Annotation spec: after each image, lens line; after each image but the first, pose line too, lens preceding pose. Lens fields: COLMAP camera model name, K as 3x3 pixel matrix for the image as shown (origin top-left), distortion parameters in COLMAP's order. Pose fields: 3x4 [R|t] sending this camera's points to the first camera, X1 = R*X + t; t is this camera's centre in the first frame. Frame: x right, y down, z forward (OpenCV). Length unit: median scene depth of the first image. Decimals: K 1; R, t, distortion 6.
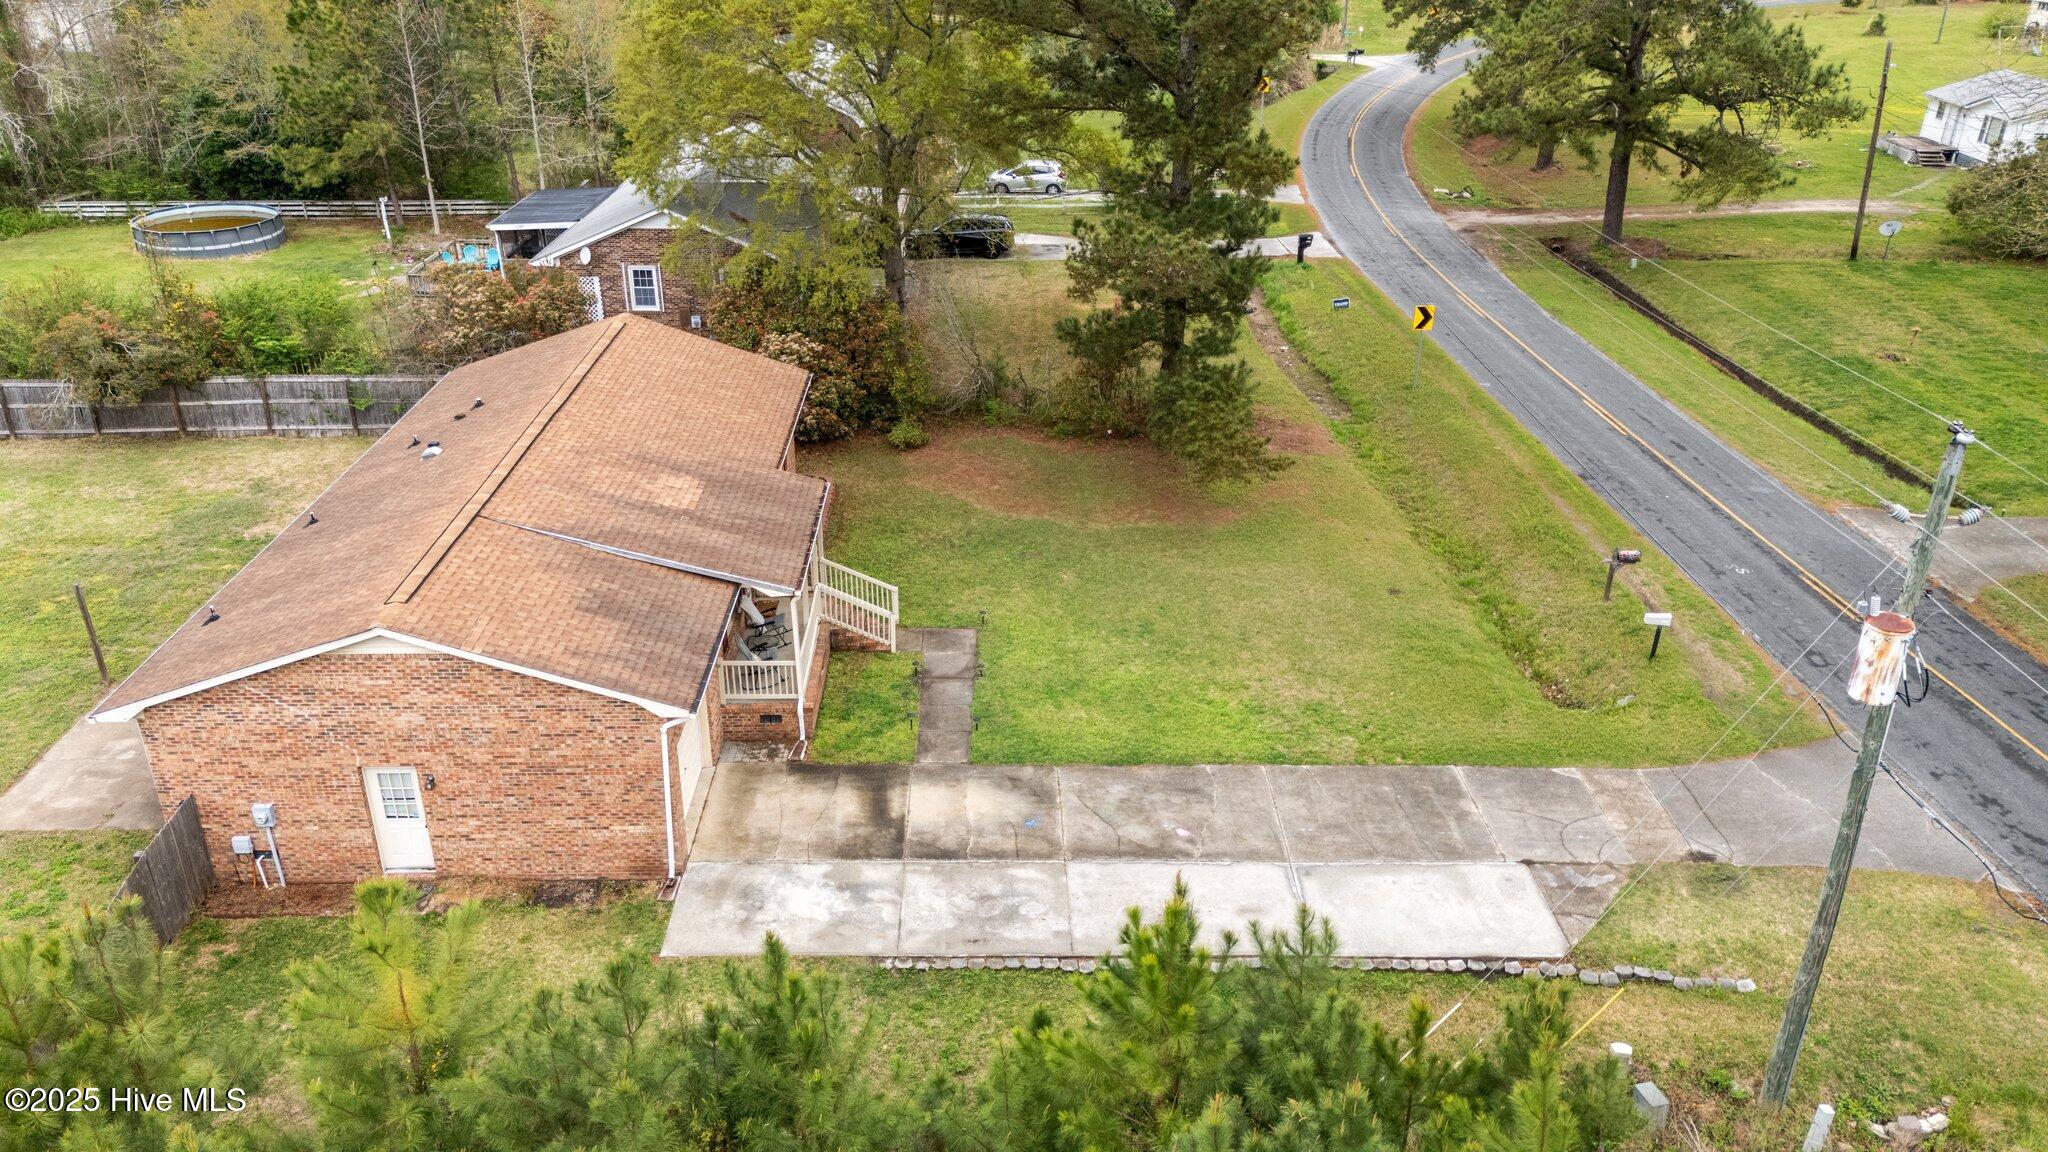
lens RADIAL K [[1503.9, 0, 1020.3], [0, 1503.9, 555.7], [0, 0, 1]] dist [0.086951, -0.084942]
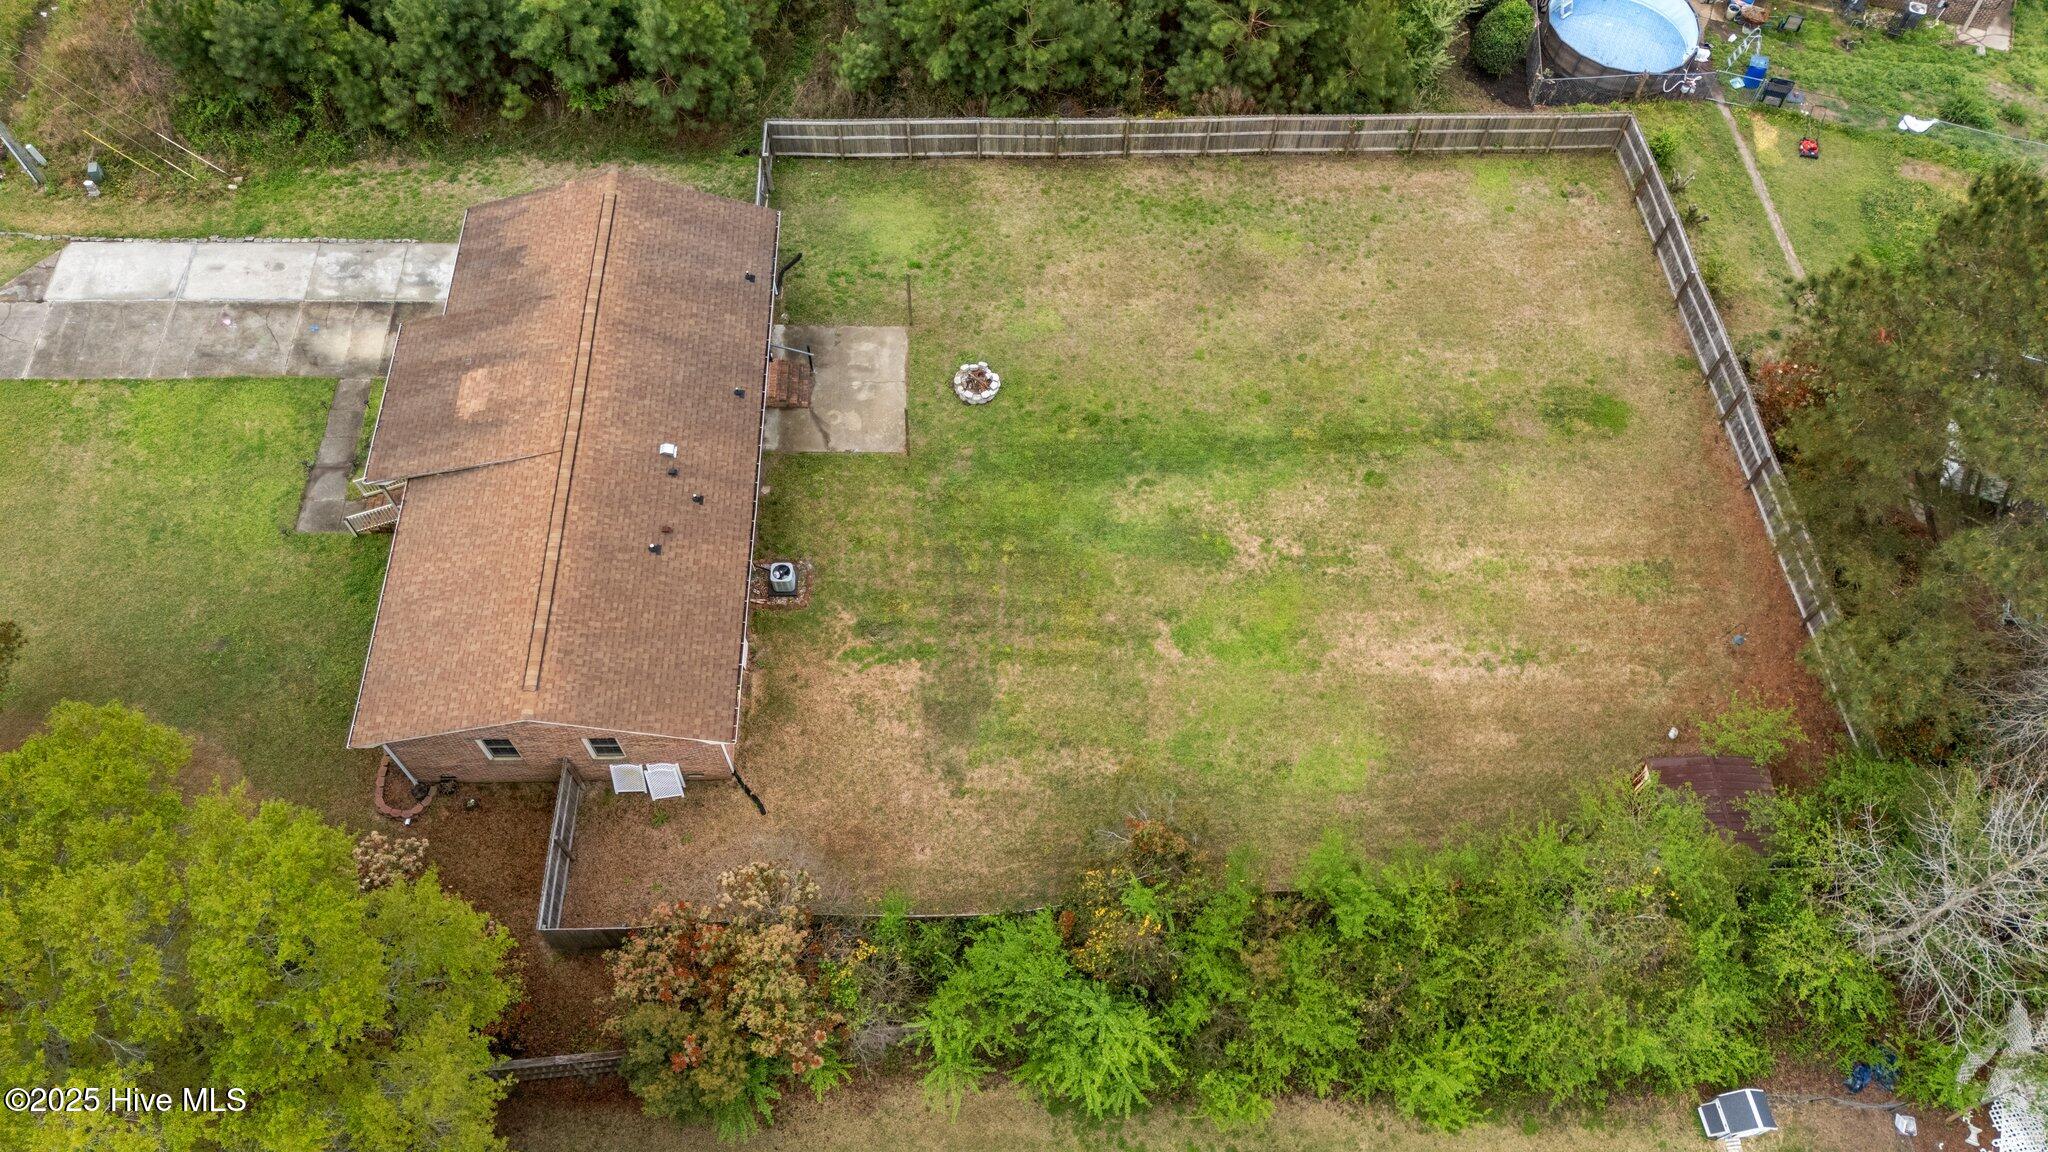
lens RADIAL K [[1503.9, 0, 1025.6], [0, 1503.9, 580.5], [0, 0, 1]] dist [0.086951, -0.084942]
pose [[-0.999638, -0.019132, -0.018901, -0.740169], [-0.020417, 0.082436, 0.996387, -1.480769], [-0.017505, 0.996413, -0.082797, 1.346043]]
